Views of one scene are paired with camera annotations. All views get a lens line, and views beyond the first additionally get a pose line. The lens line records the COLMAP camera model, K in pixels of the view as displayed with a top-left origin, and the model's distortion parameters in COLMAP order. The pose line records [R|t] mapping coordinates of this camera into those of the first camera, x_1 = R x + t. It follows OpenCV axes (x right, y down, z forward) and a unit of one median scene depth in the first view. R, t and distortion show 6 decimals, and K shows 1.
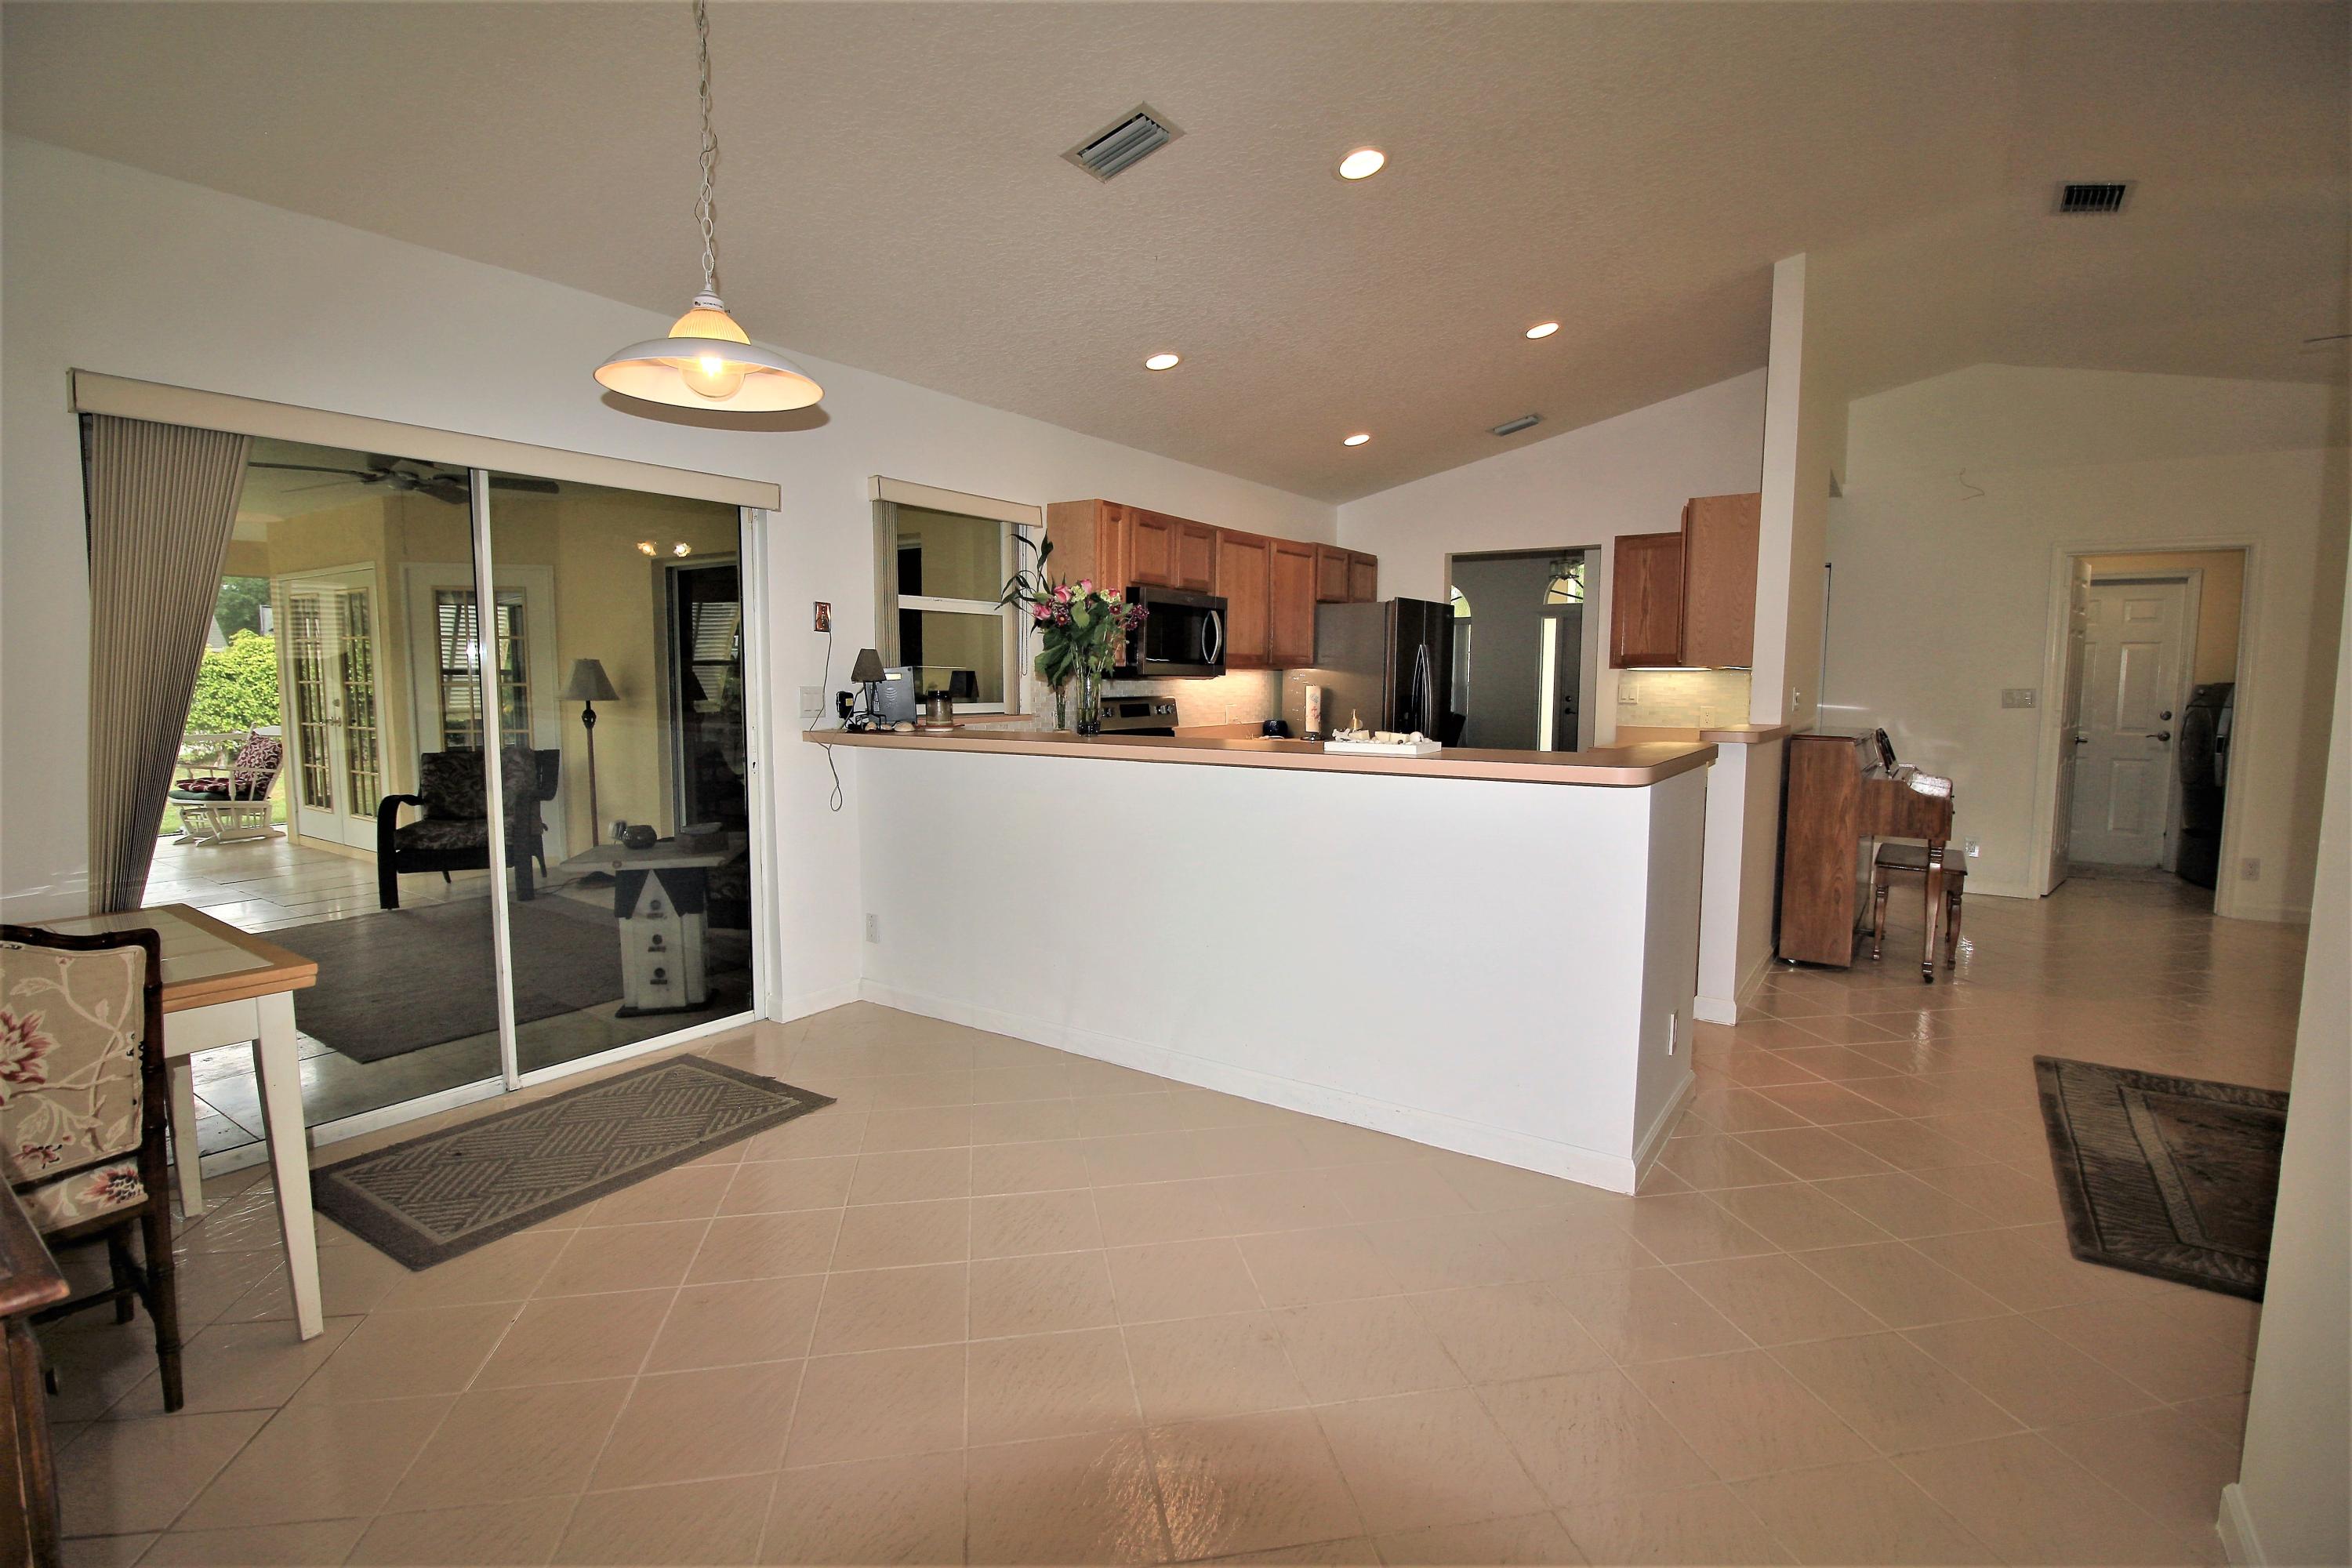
lens RADIAL K [[1101.4, 0, 1176.0], [0, 1101.4, 784.0], [0, 0, 1]] dist [0.002280, -0.016007]
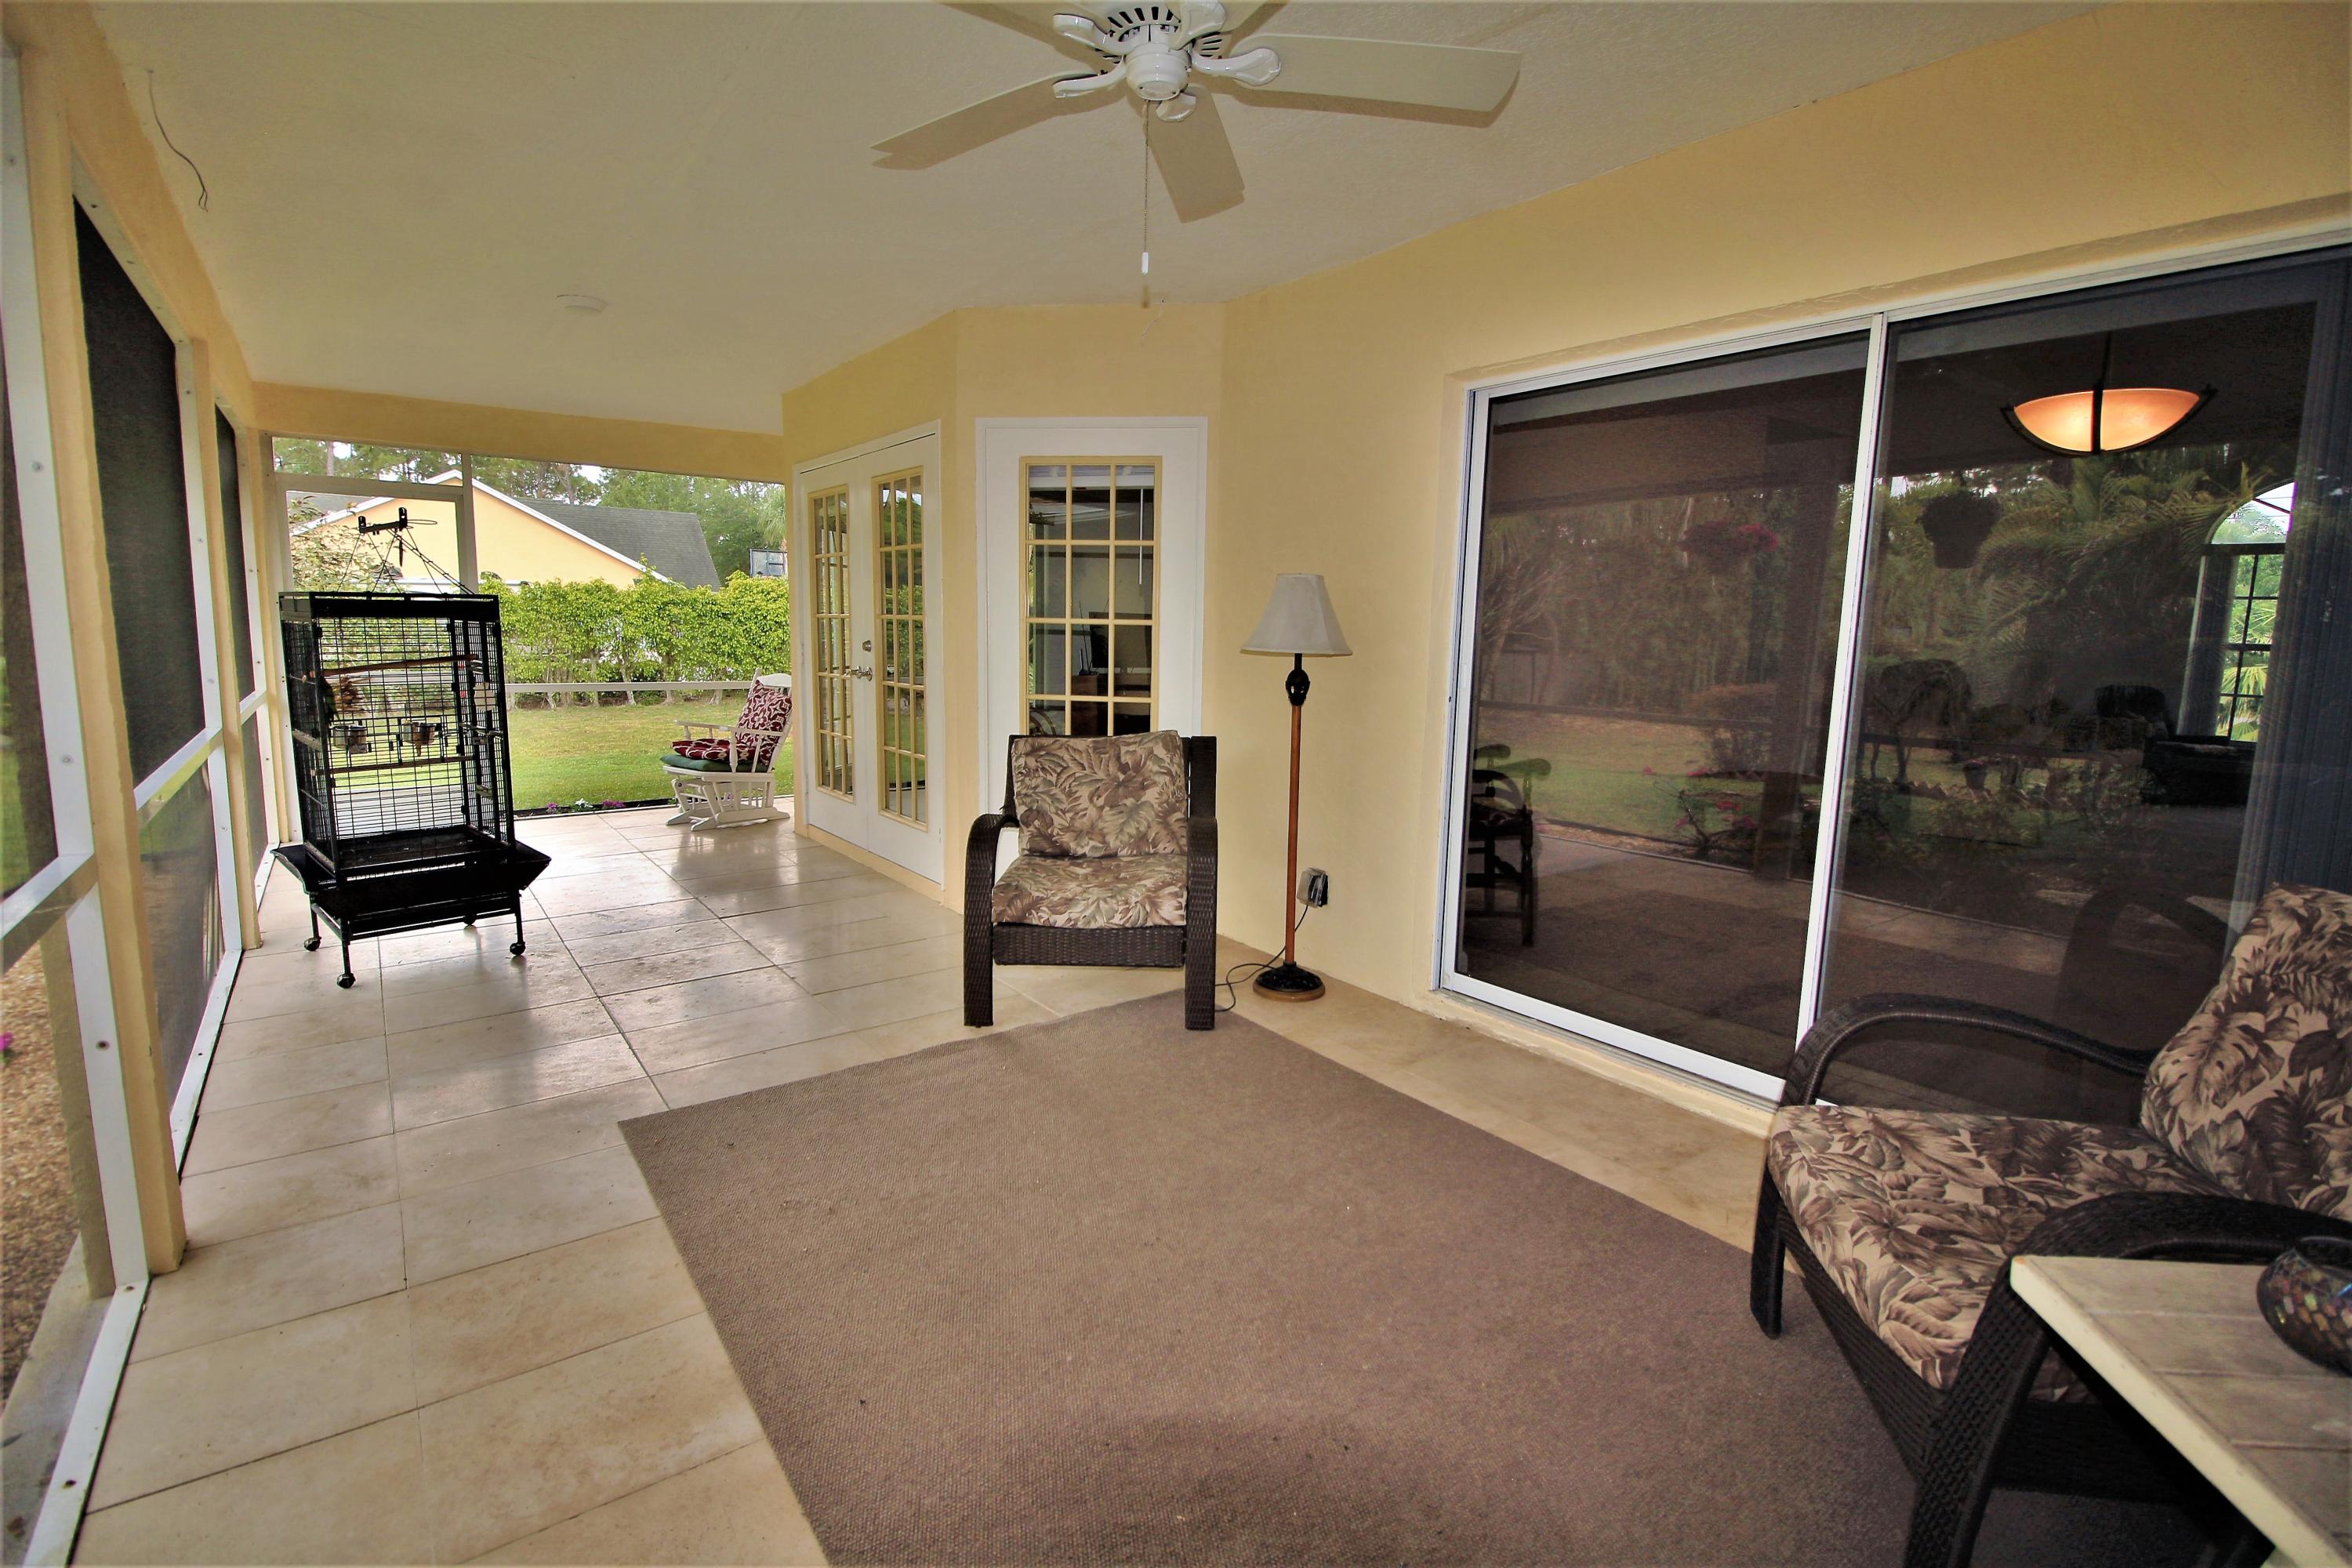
lens RADIAL K [[1101.4, 0, 1176.0], [0, 1101.4, 784.0], [0, 0, 1]] dist [0.002280, -0.016007]
pose [[0.948022, 0.062553, -0.311996, -0.332088], [-0.050102, 0.997601, 0.047775, -0.028158], [0.314236, -0.029660, 0.948881, 0.370569]]
